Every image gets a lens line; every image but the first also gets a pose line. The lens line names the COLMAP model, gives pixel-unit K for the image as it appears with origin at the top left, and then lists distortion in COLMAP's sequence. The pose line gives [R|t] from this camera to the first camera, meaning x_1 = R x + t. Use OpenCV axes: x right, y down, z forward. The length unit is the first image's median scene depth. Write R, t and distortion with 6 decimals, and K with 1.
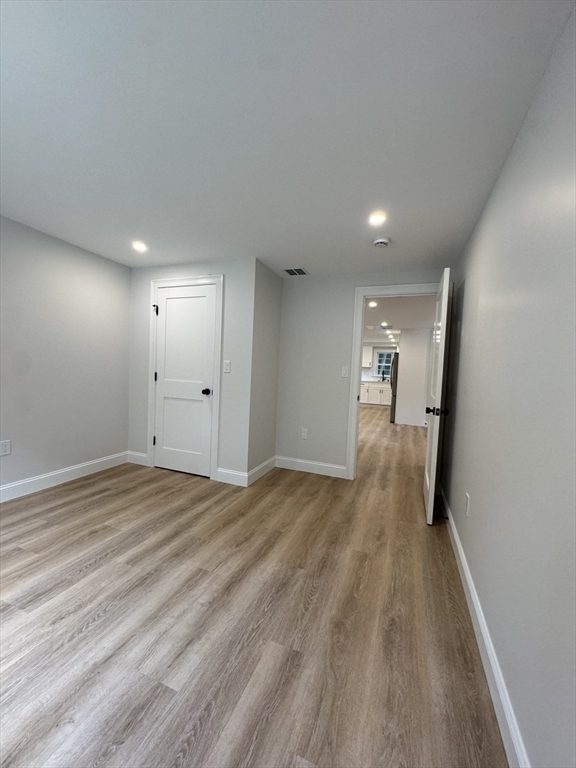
lens RADIAL K [[307.0, 0, 289.1], [0, 307.0, 384.1], [0, 0, 1]] dist [-0.003725, 0.001122]
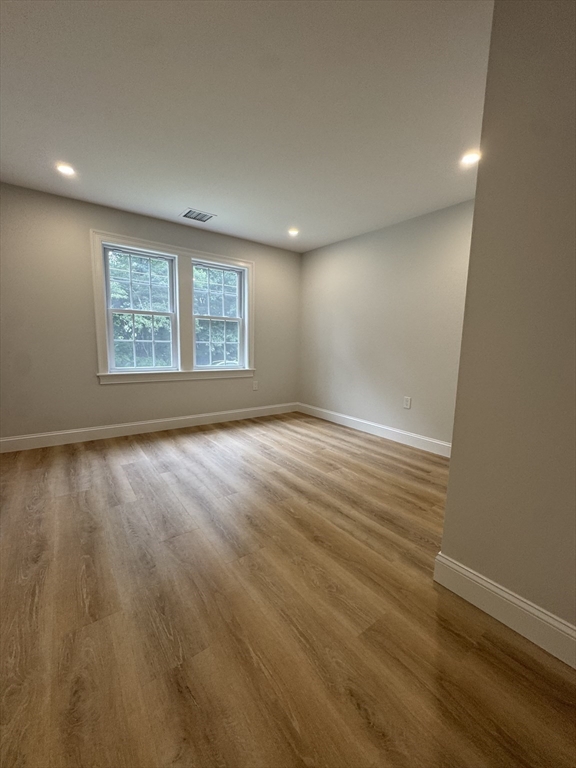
lens RADIAL K [[307.0, 0, 289.1], [0, 307.0, 384.1], [0, 0, 1]] dist [-0.003725, 0.001122]
pose [[-0.532730, 0.054873, -0.844504, 0.507177], [-0.087706, 0.988942, 0.119585, 0.026066], [0.841728, 0.137775, -0.522027, 1.523243]]
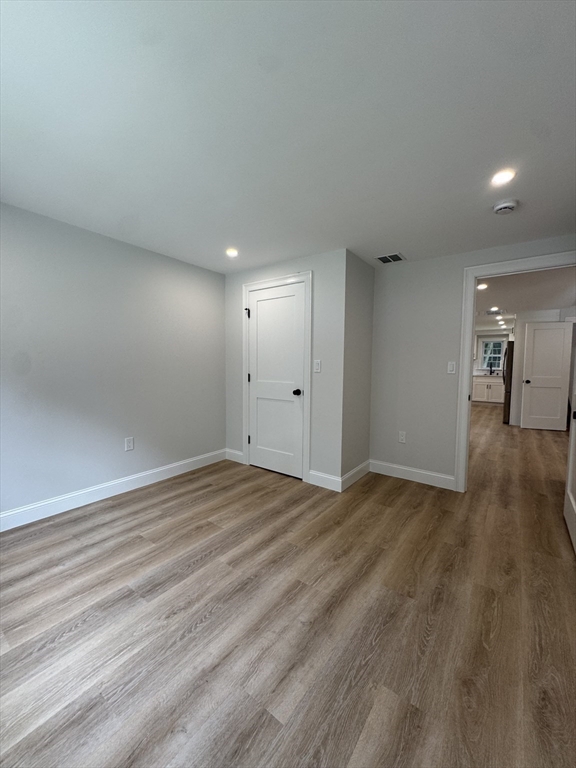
lens RADIAL K [[307.0, 0, 289.1], [0, 307.0, 384.1], [0, 0, 1]] dist [-0.003725, 0.001122]
pose [[0.962577, -0.016808, -0.270487, -0.043342], [0.020325, 0.999741, 0.010208, -0.019327], [0.270245, -0.015324, 0.962670, 0.070389]]
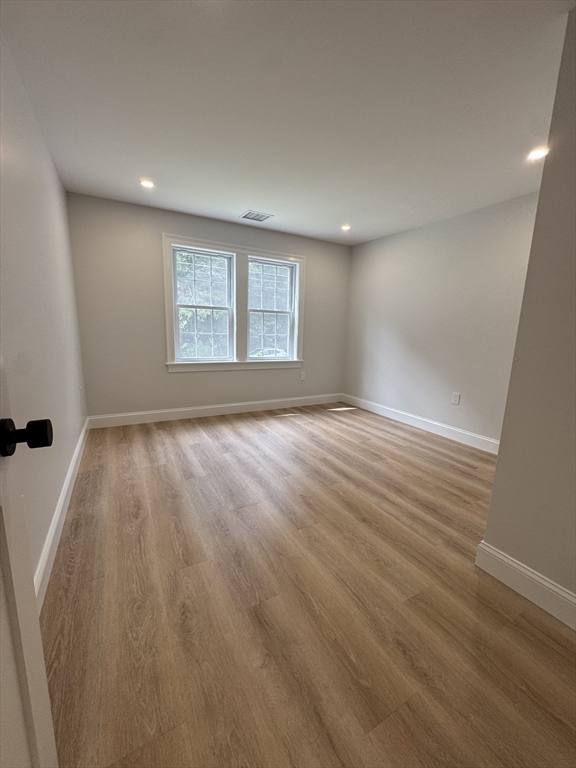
lens RADIAL K [[307.0, 0, 289.1], [0, 307.0, 384.1], [0, 0, 1]] dist [-0.003725, 0.001122]
pose [[-0.638208, 0.072004, -0.766490, 0.612881], [-0.096791, 0.980212, 0.172673, -0.006194], [0.763755, 0.184391, -0.618609, 1.532301]]
